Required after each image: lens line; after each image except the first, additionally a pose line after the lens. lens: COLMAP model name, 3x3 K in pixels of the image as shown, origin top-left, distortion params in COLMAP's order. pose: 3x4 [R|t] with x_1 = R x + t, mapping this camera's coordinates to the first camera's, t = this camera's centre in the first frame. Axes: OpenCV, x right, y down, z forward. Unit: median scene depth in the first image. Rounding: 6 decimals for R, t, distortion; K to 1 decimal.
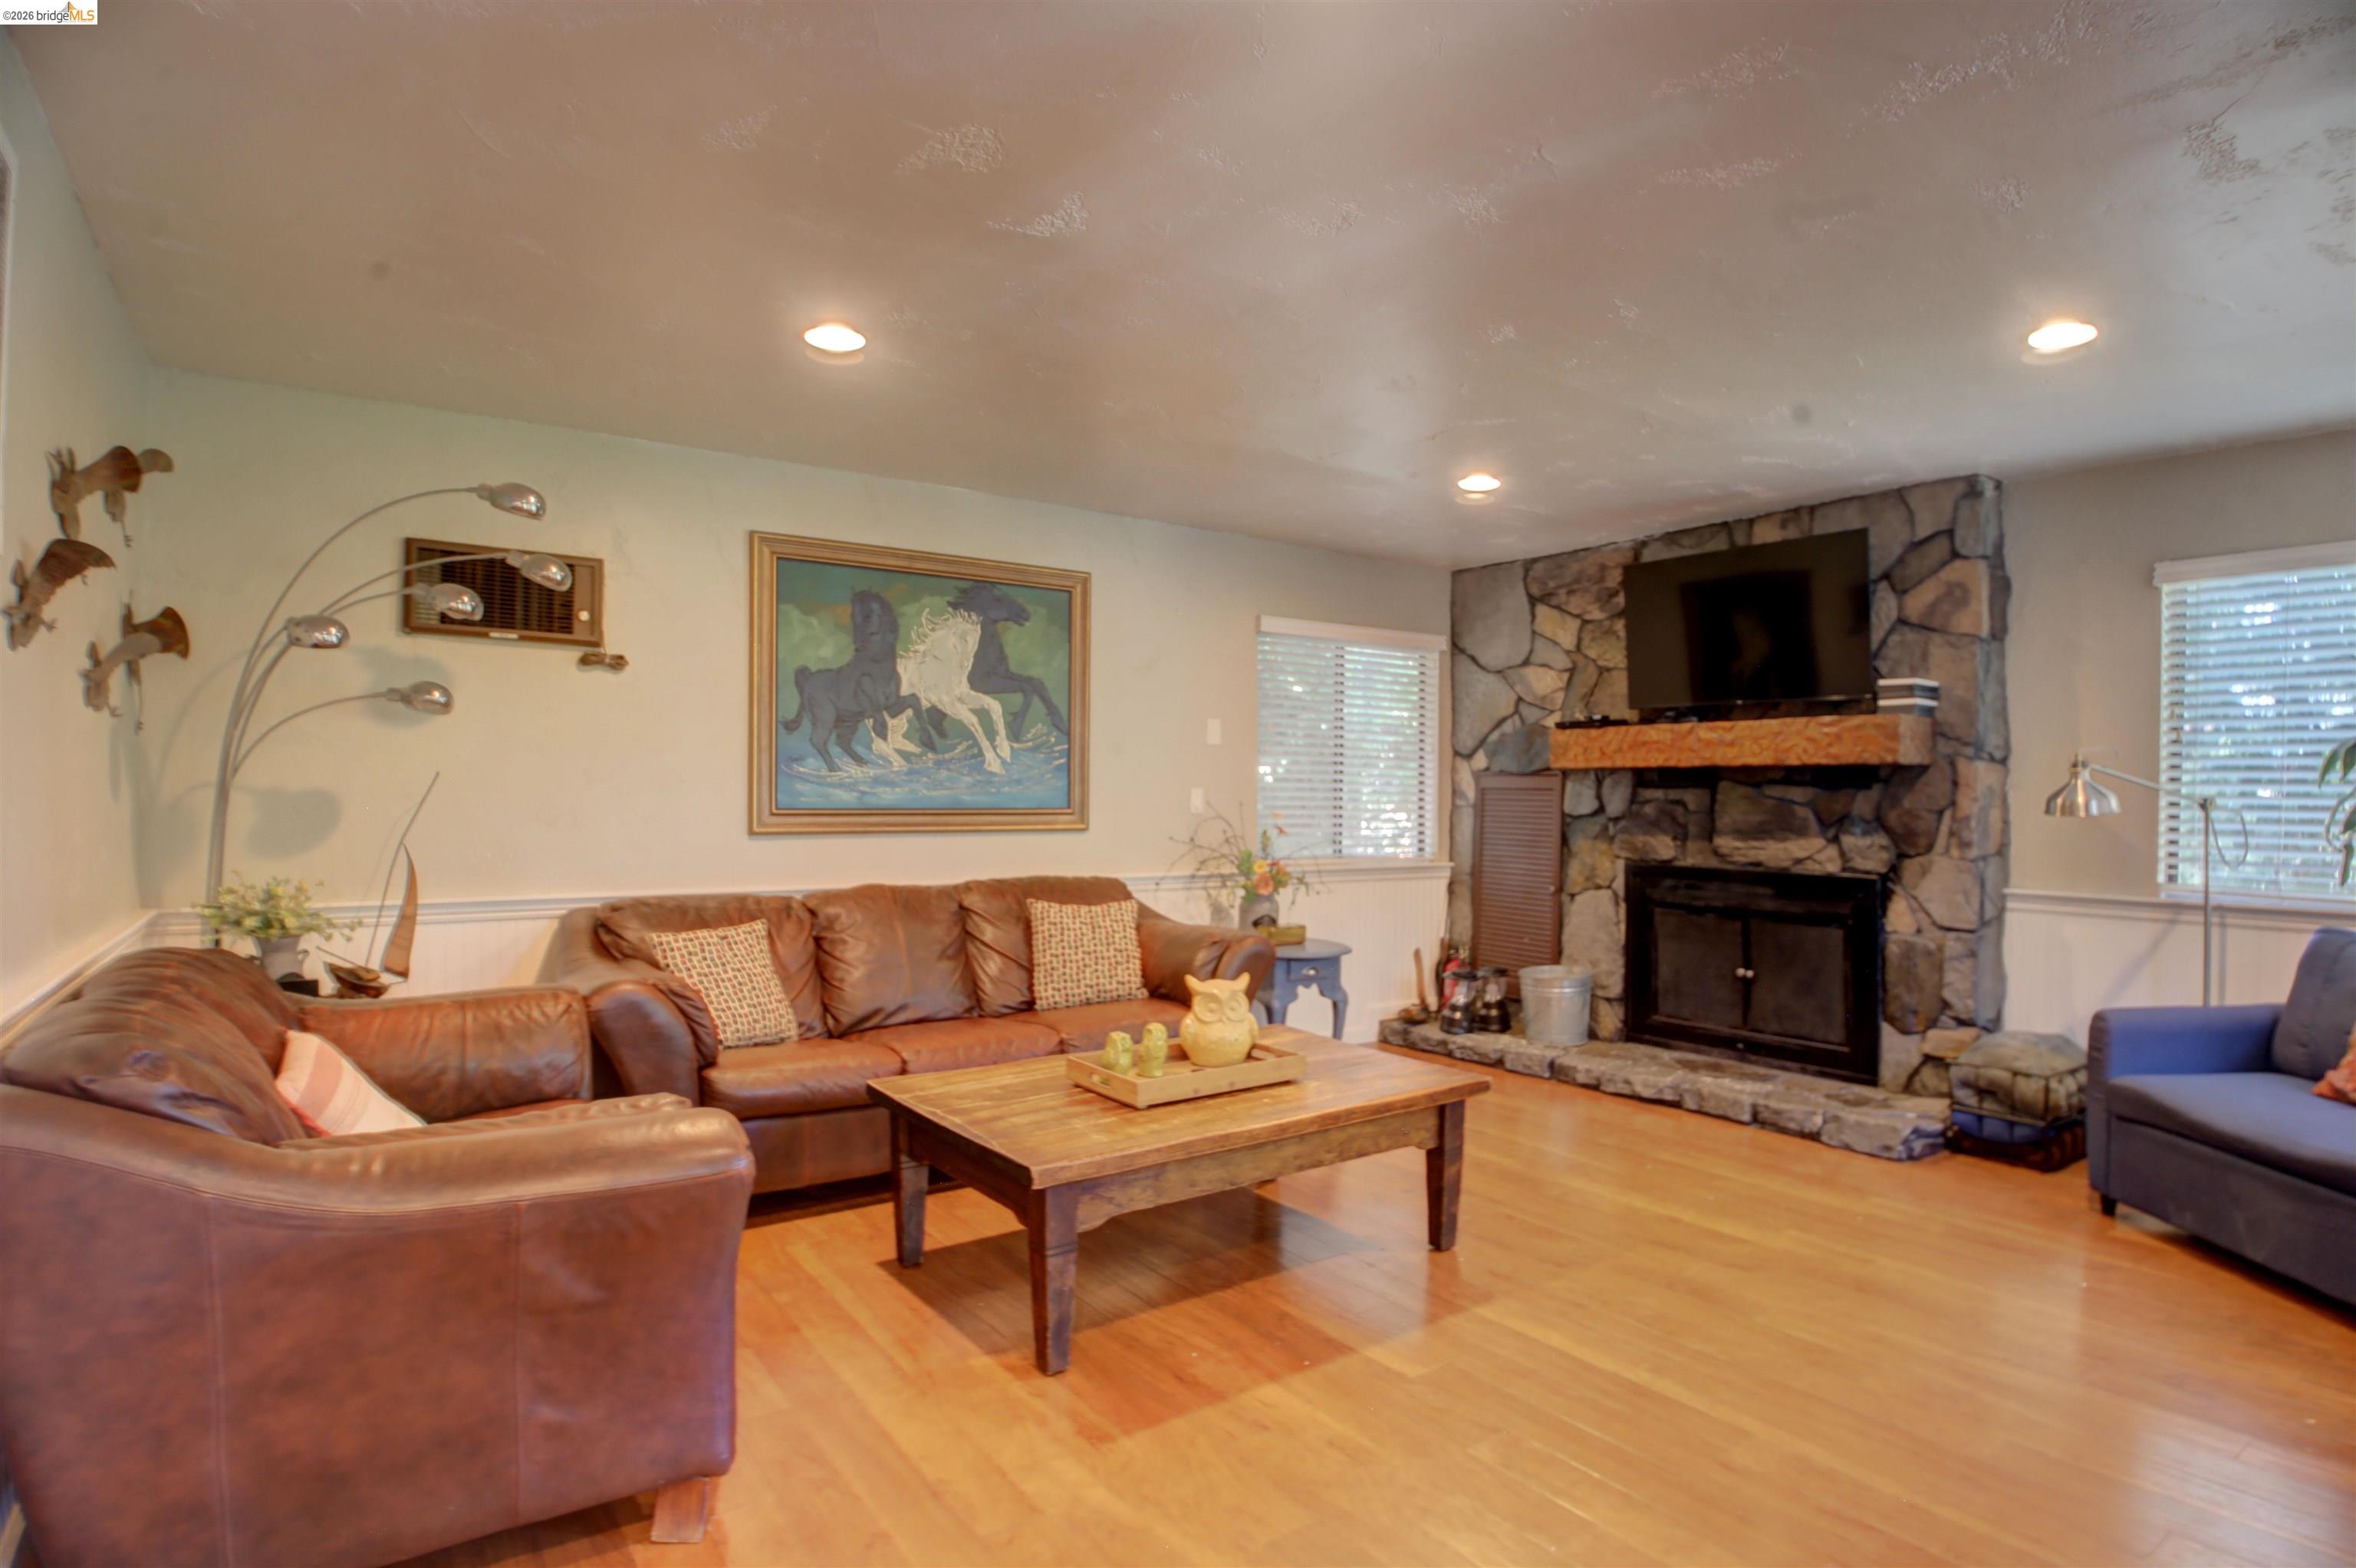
lens RADIAL K [[1226.3, 0, 1132.7], [0, 1226.3, 805.7], [0, 0, 1]] dist [-0.031388, 0.000037]
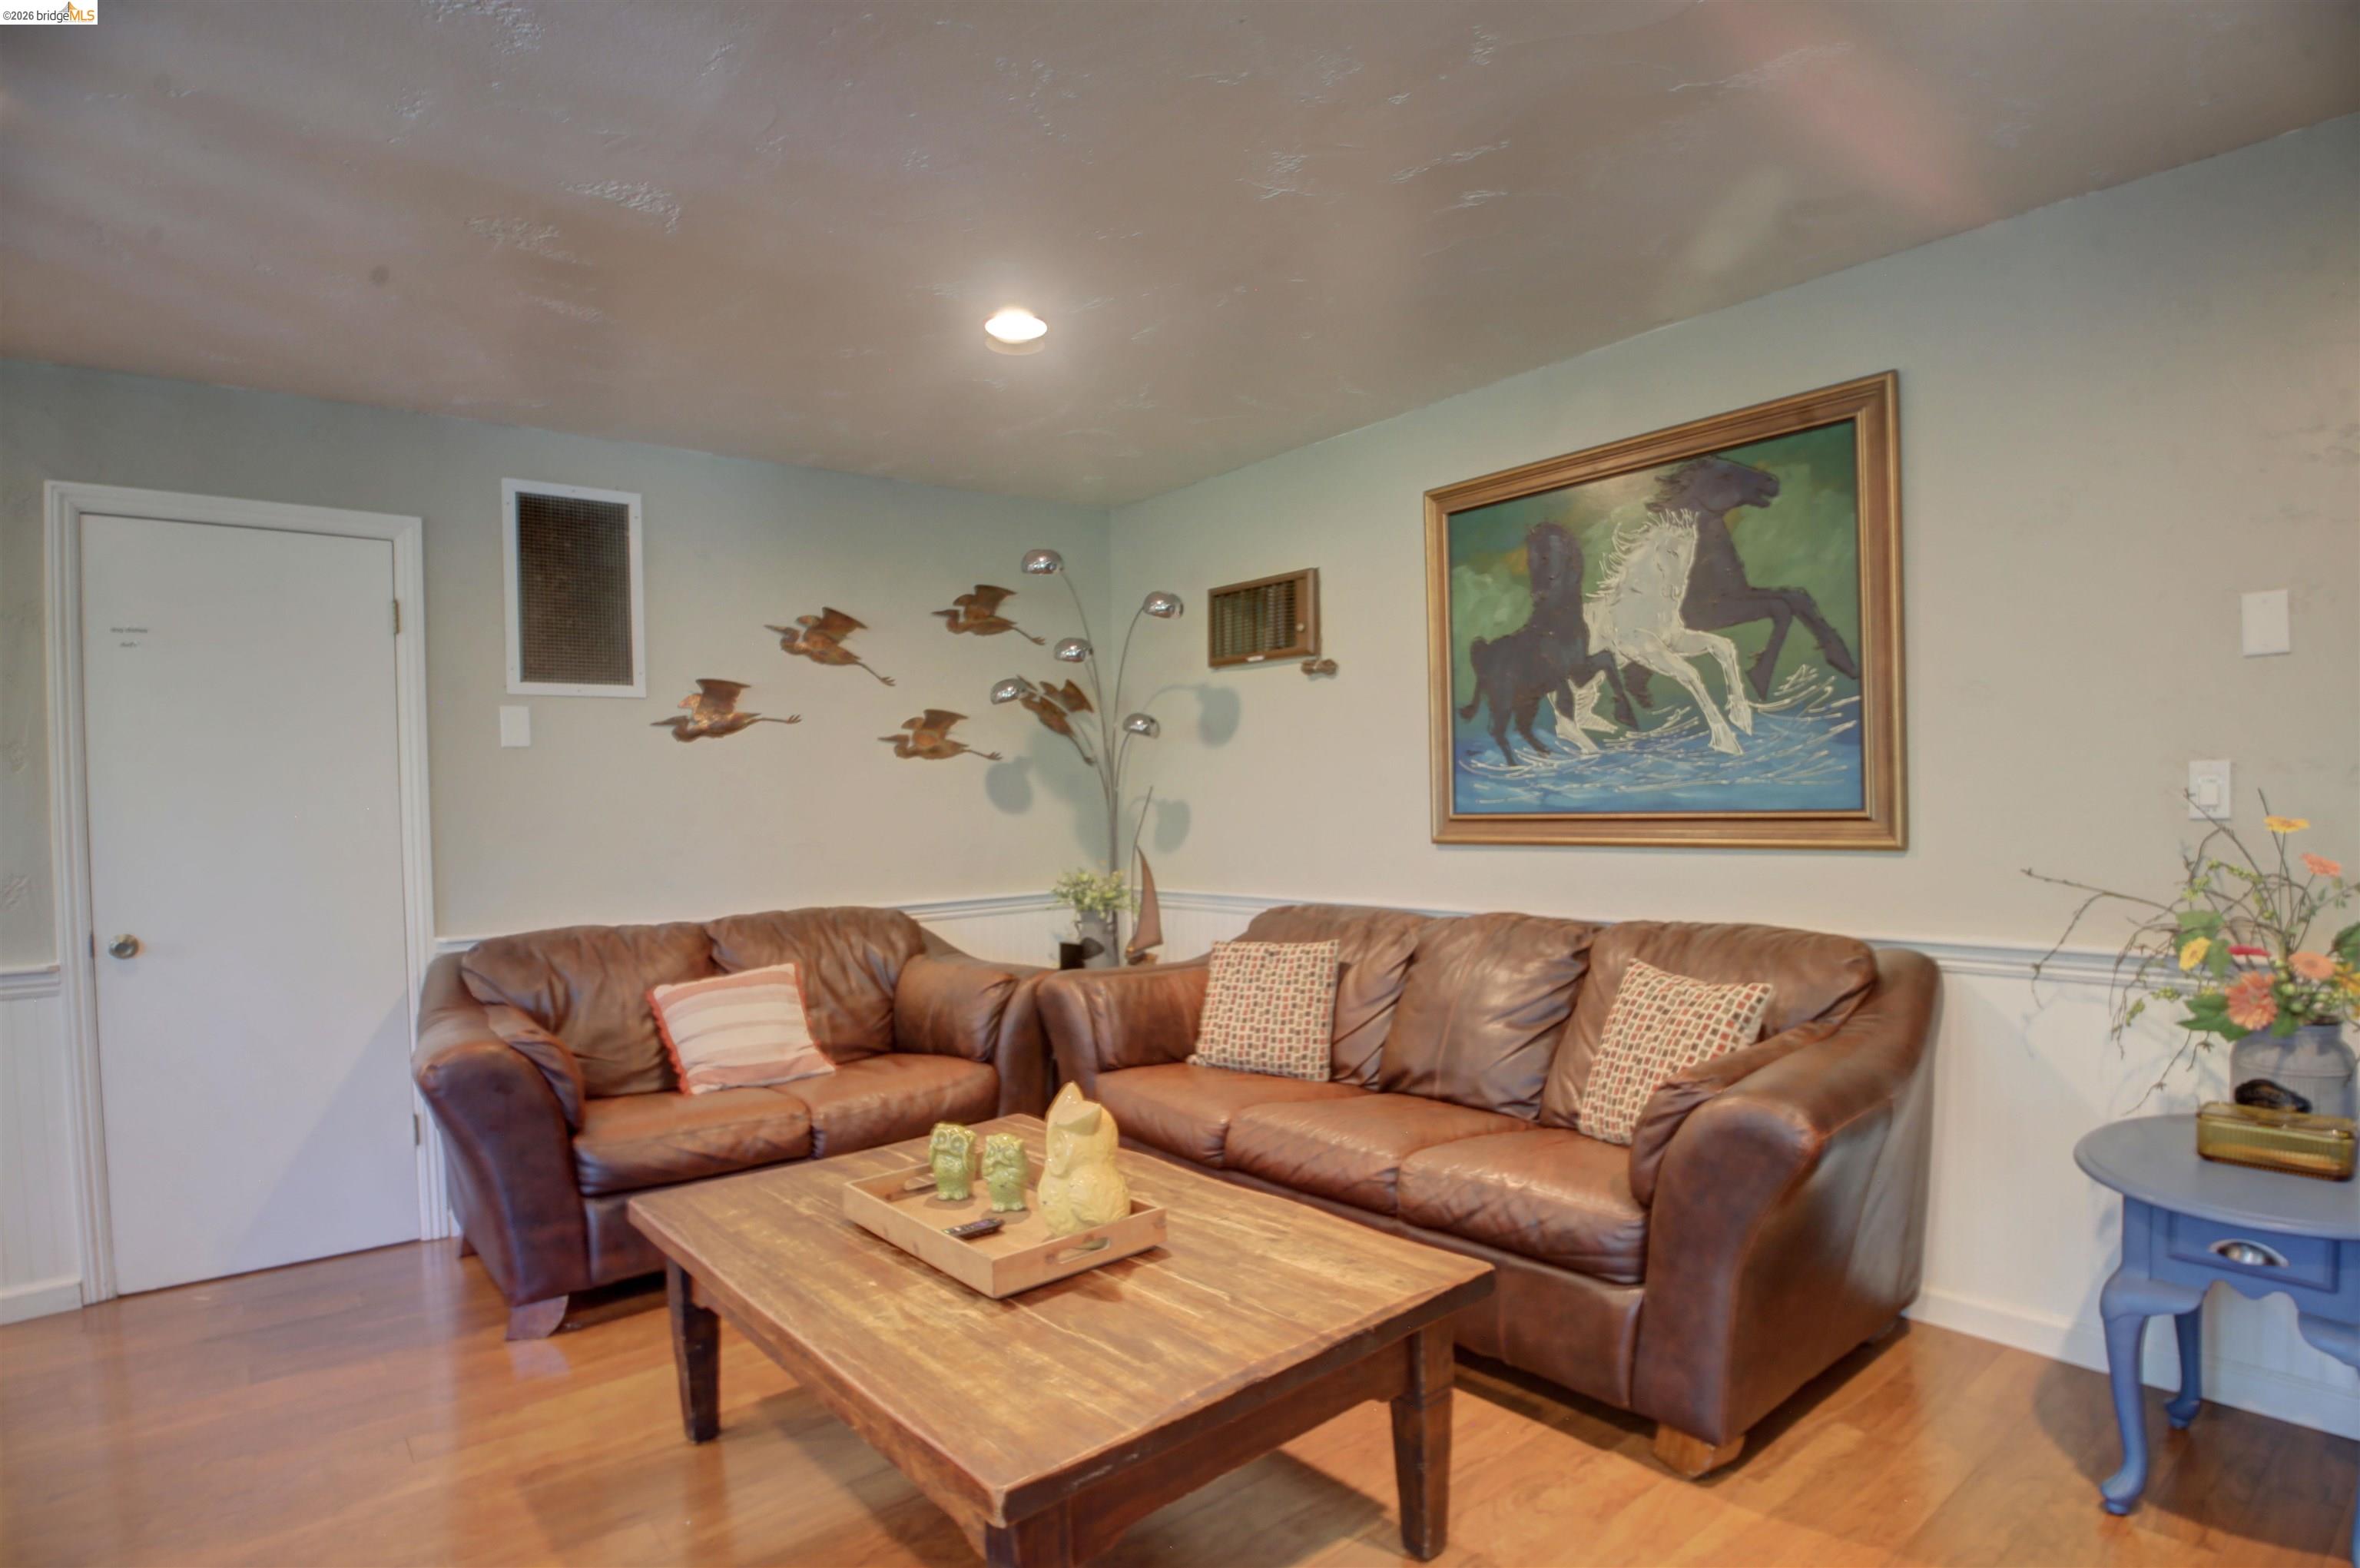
lens RADIAL K [[1228.5, 0, 1309.2], [0, 1228.5, 809.0], [0, 0, 1]] dist [-0.031388, 0.000037]
pose [[0.119210, 0.009274, -0.992826, 0.473999], [0.020764, 0.999714, 0.011832, -0.010592], [0.992652, -0.022026, 0.118983, 0.703228]]
